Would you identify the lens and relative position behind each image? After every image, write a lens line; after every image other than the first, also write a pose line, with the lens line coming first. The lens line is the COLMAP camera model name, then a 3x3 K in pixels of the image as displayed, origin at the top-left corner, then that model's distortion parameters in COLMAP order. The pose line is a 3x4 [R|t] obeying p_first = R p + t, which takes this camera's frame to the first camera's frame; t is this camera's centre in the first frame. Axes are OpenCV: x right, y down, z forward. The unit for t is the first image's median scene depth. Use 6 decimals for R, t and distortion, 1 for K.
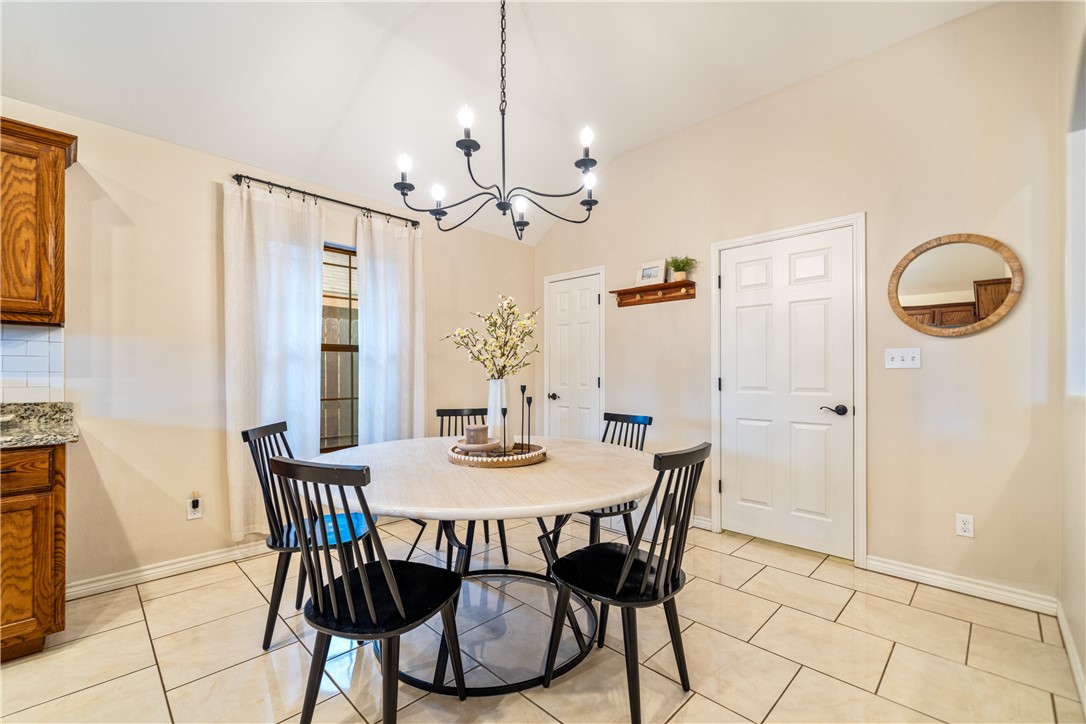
lens RADIAL K [[473.3, 0, 572.1], [0, 473.3, 369.5], [0, 0, 1]] dist [-0.001459, 0.000384]
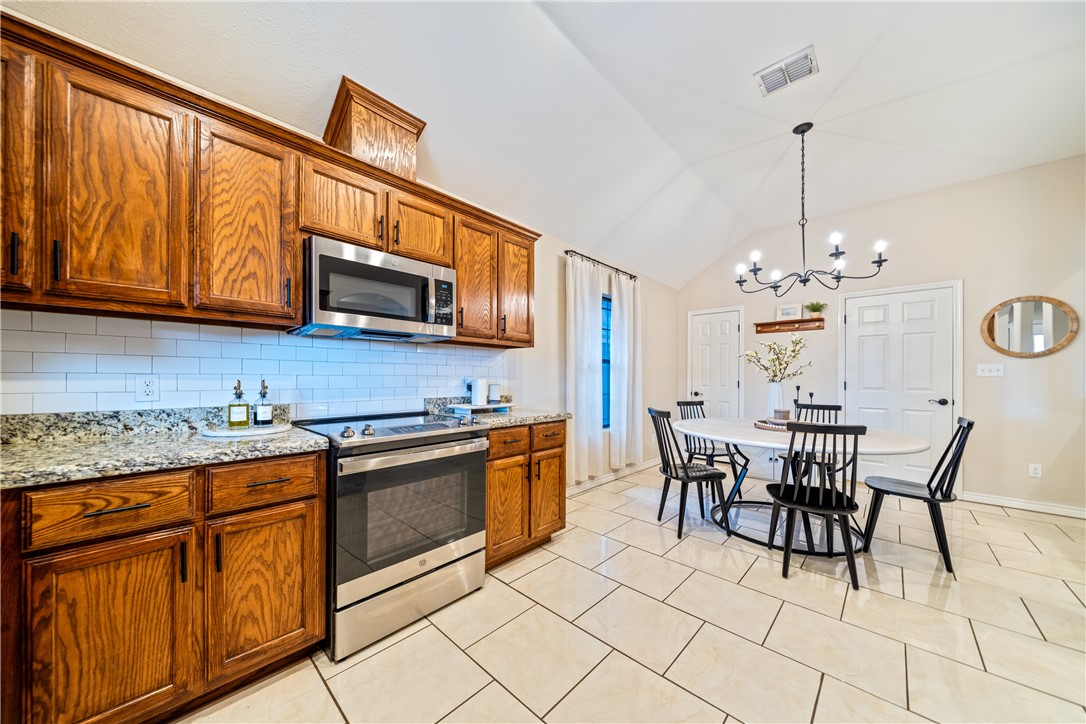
lens RADIAL K [[373.2, 0, 567.9], [0, 373.2, 374.1], [0, 0, 1]] dist [-0.003365, -0.000387]
pose [[0.999717, 0.004874, 0.023300, -1.002156], [-0.004959, 0.999981, 0.003585, -0.009499], [-0.023282, -0.003700, 0.999722, -0.317011]]
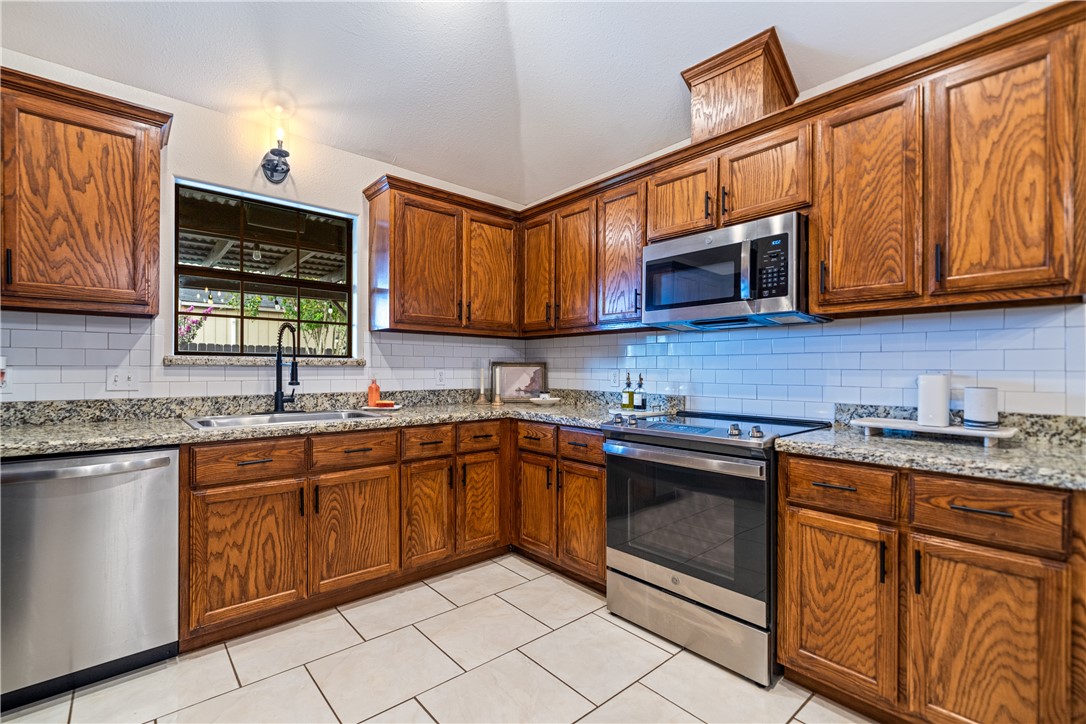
lens RADIAL K [[473.3, 0, 534.0], [0, 473.3, 373.2], [0, 0, 1]] dist [-0.001459, 0.000384]
pose [[-0.114735, 0.005001, -0.993384, -0.364473], [0.004269, 0.999981, 0.004541, 0.001888], [0.993387, -0.003720, -0.114754, 0.338835]]
